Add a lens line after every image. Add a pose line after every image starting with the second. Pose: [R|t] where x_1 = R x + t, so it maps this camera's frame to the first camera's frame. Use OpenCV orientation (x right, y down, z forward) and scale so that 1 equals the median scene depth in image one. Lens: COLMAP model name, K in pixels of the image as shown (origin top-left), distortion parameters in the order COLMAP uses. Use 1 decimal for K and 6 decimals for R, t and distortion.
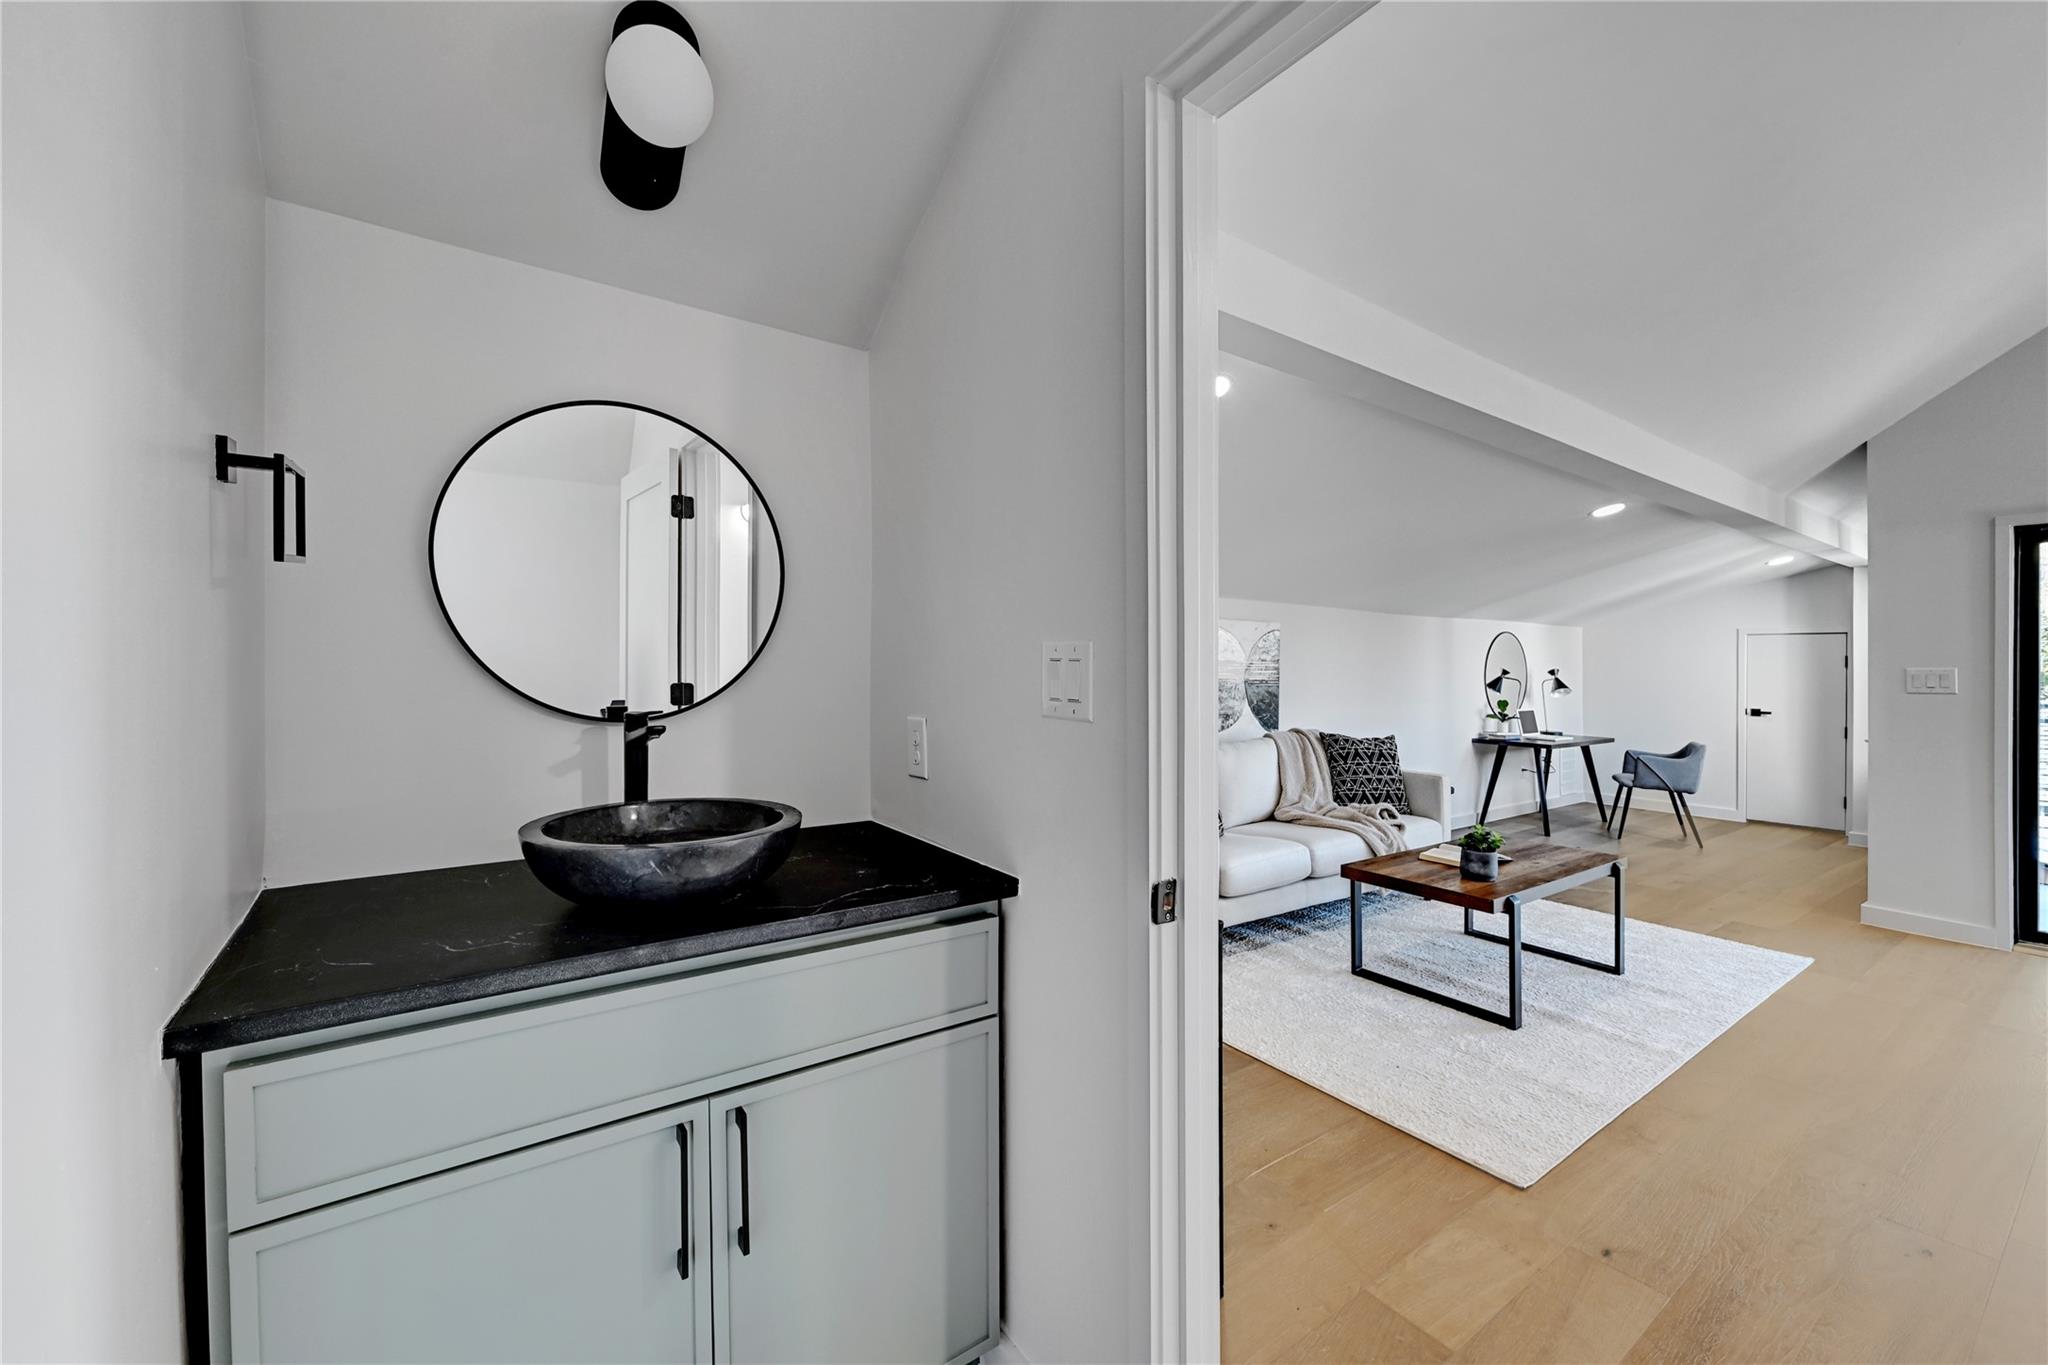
lens RADIAL K [[807.1, 0, 1019.6], [0, 807.1, 667.3], [0, 0, 1]] dist [0.001077, -0.001540]
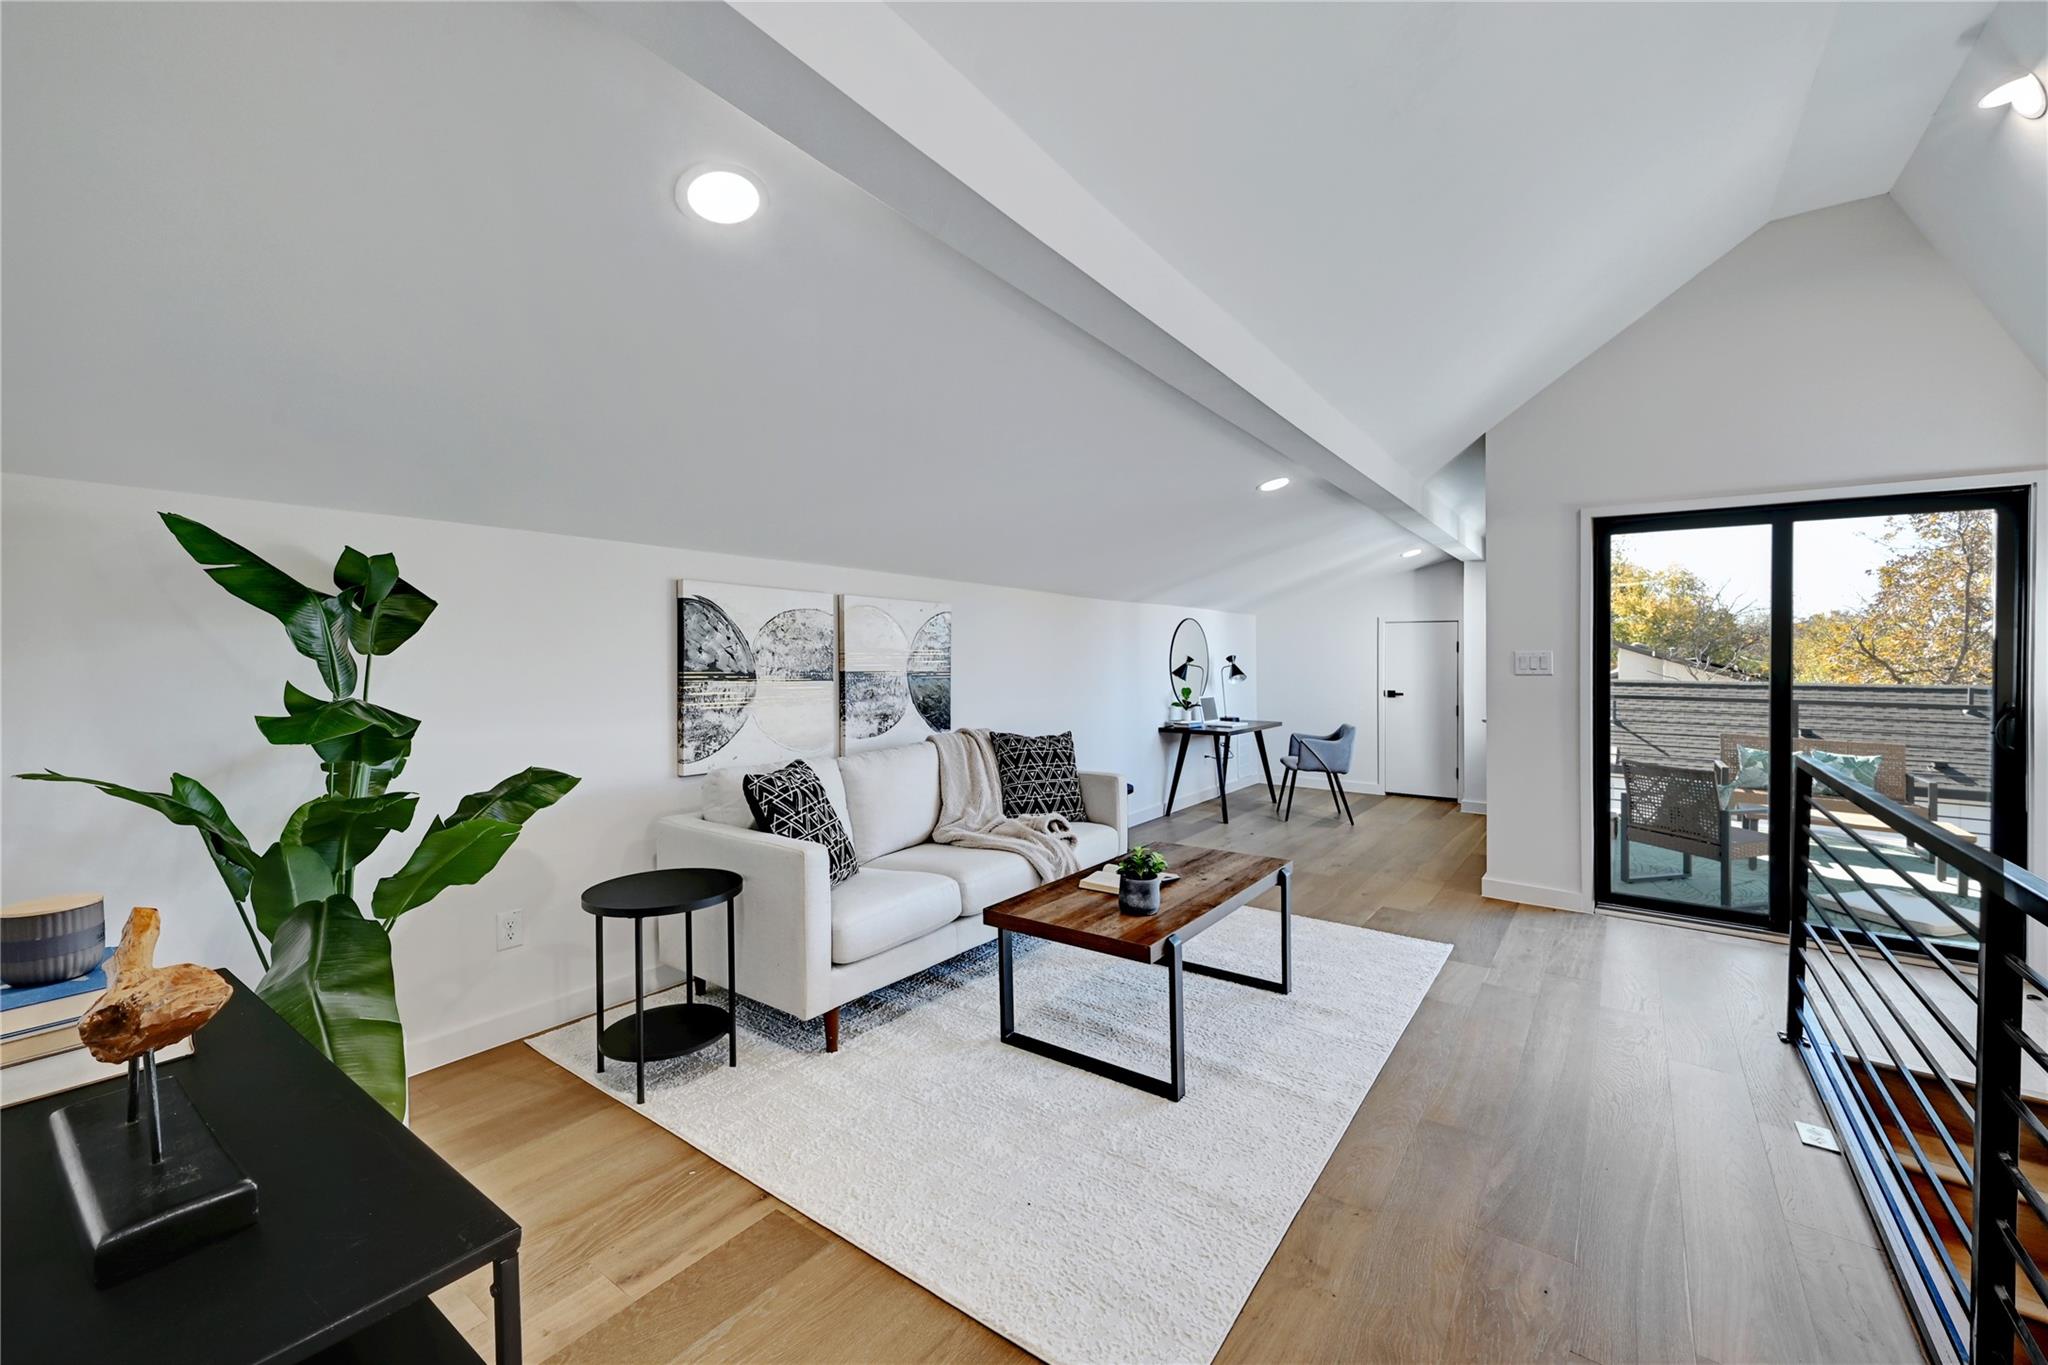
lens RADIAL K [[807.1, 0, 1030.7], [0, 807.1, 677.2], [0, 0, 1]] dist [0.001077, -0.001540]
pose [[0.945200, -0.018246, 0.325980, 0.126329], [0.011253, 0.999665, 0.023327, 0.003253], [-0.326297, -0.018381, 0.945089, 0.168773]]
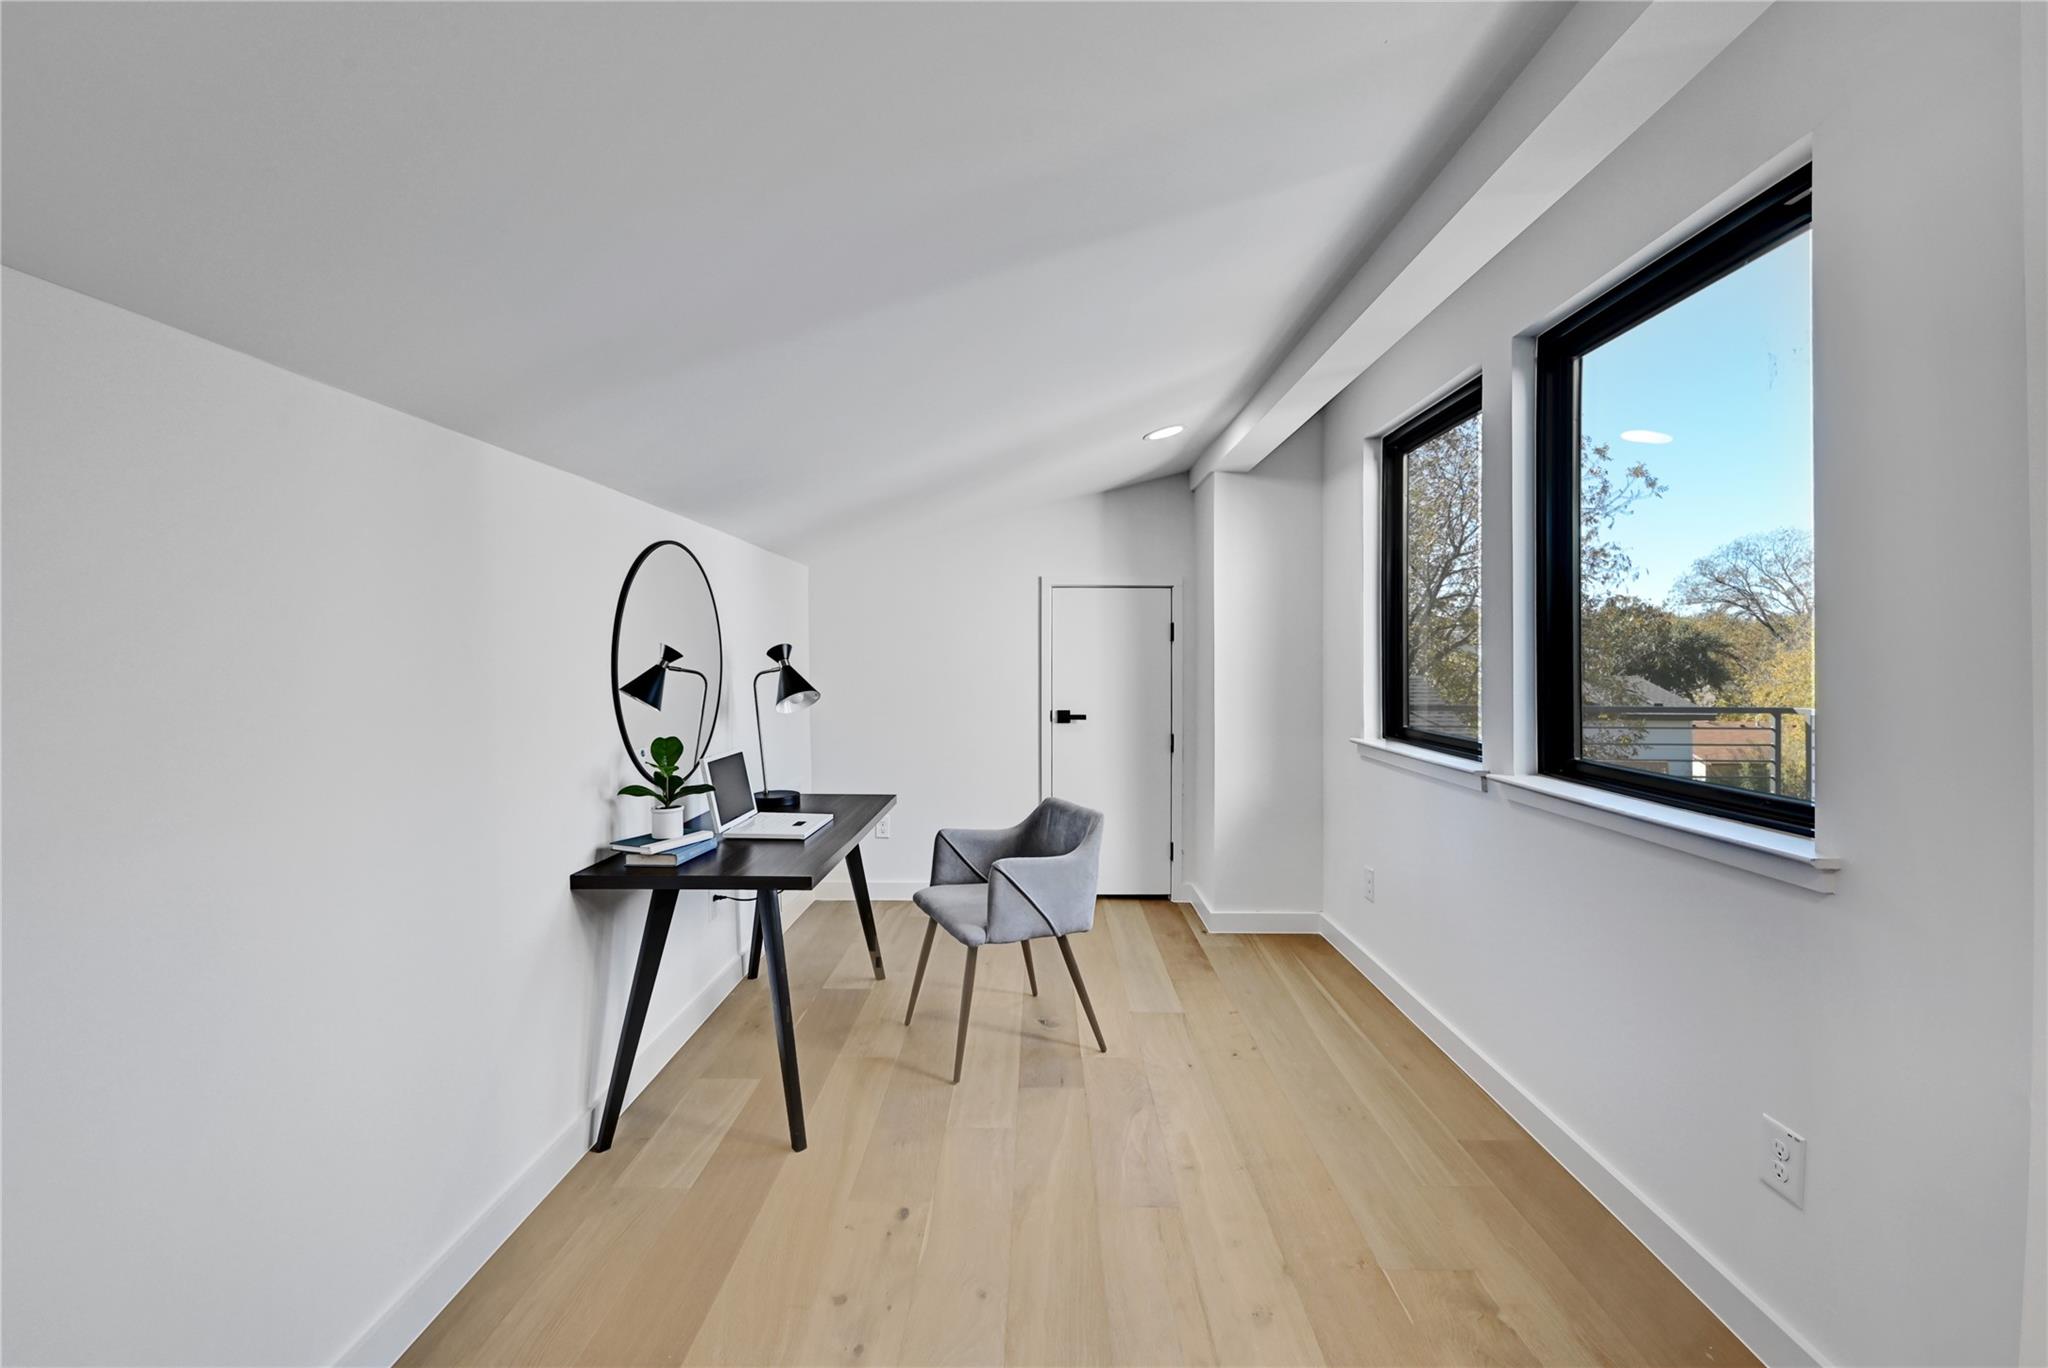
lens RADIAL K [[807.1, 0, 1036.2], [0, 807.1, 644.0], [0, 0, 1]] dist [0.001077, -0.001540]
pose [[0.561237, -0.001985, 0.827653, 0.530344], [0.009533, 0.999946, -0.004067, 0.005787], [-0.827600, 0.010173, 0.561226, 0.890936]]
